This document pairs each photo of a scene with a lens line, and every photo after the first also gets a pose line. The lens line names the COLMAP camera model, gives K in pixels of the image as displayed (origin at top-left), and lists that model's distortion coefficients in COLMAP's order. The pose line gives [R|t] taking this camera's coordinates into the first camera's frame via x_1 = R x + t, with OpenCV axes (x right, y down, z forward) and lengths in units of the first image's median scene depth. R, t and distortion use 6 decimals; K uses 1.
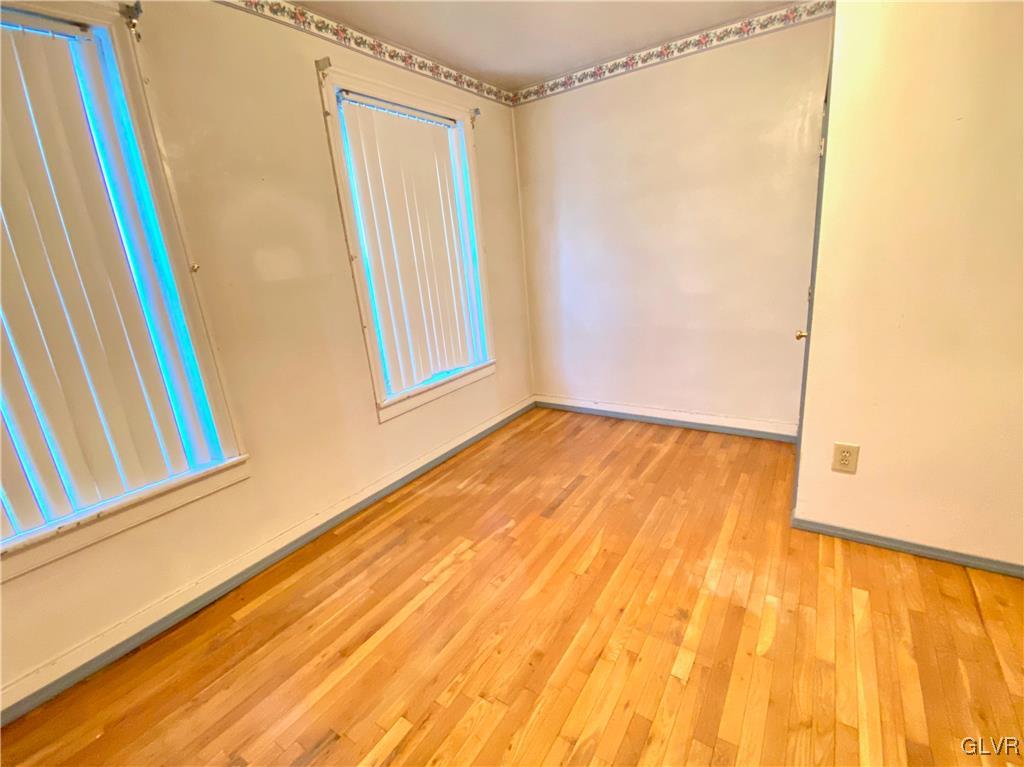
lens RADIAL K [[424.2, 0, 510.0], [0, 424.2, 386.3], [0, 0, 1]] dist [0.063354, -0.037618]
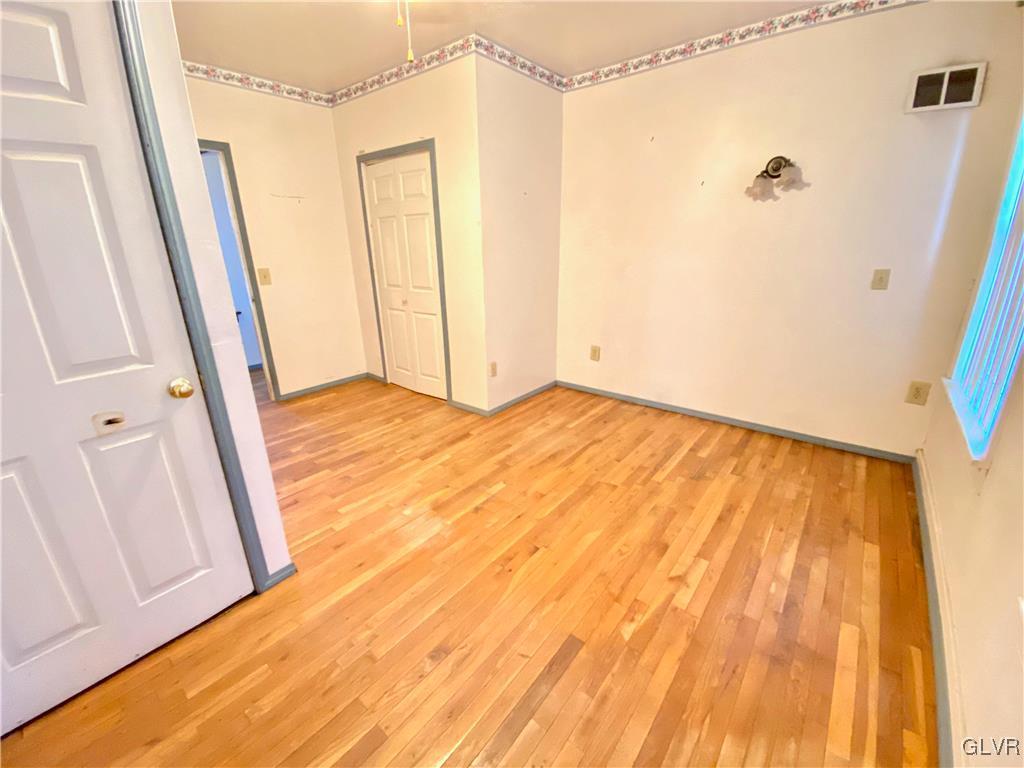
lens RADIAL K [[424.2, 0, 510.0], [0, 424.2, 386.8], [0, 0, 1]] dist [0.063354, -0.037618]
pose [[-0.991451, 0.055687, 0.117996, 0.104693], [0.114805, 0.802046, 0.586125, -0.506287], [-0.061999, 0.594661, -0.801583, 1.654298]]
